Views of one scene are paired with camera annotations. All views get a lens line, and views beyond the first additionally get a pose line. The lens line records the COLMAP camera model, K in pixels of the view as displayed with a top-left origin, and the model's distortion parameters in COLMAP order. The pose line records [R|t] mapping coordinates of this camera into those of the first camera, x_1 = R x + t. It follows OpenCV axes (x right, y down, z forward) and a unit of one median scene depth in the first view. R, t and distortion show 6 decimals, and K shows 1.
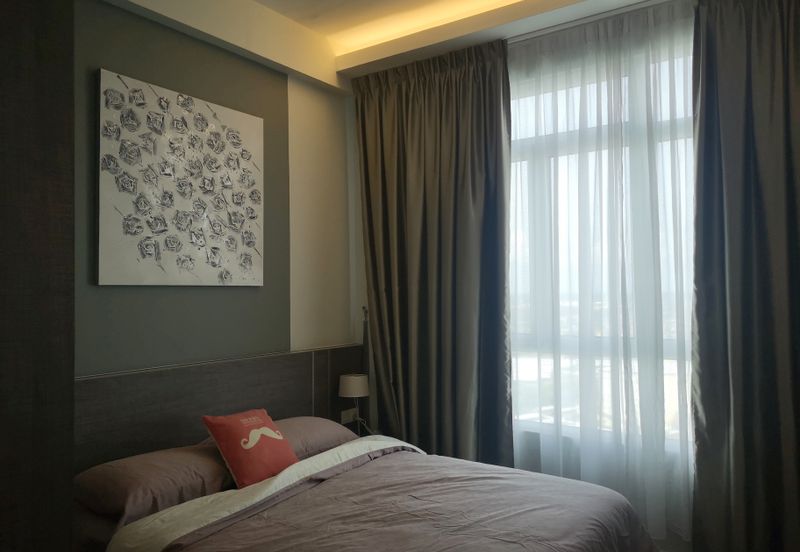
lens RADIAL K [[630.7, 0, 398.3], [0, 630.7, 276.9], [0, 0, 1]] dist [0.025078, -0.007162]
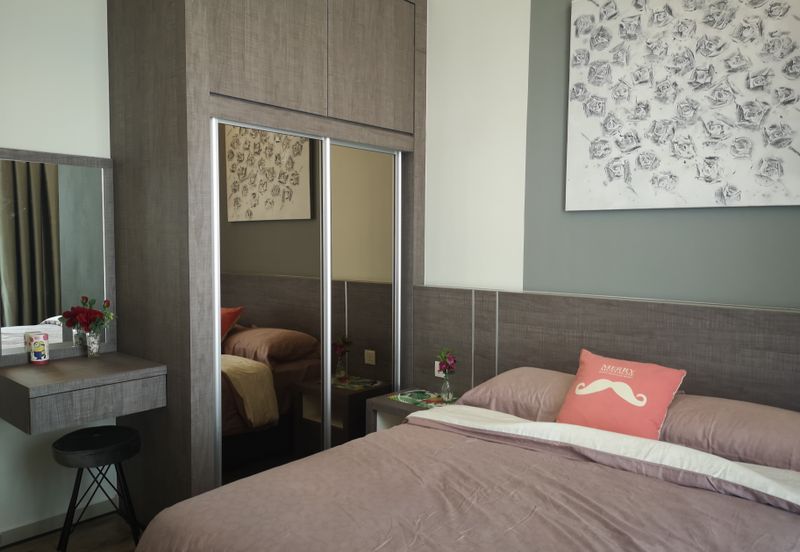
lens RADIAL K [[630.7, 0, 398.3], [0, 630.7, 276.9], [0, 0, 1]] dist [0.025078, -0.007162]
pose [[-0.138698, 0.078287, -0.987235, 0.568601], [0.024153, 0.996841, 0.075656, 0.033134], [0.990040, -0.013351, -0.140151, 0.772997]]
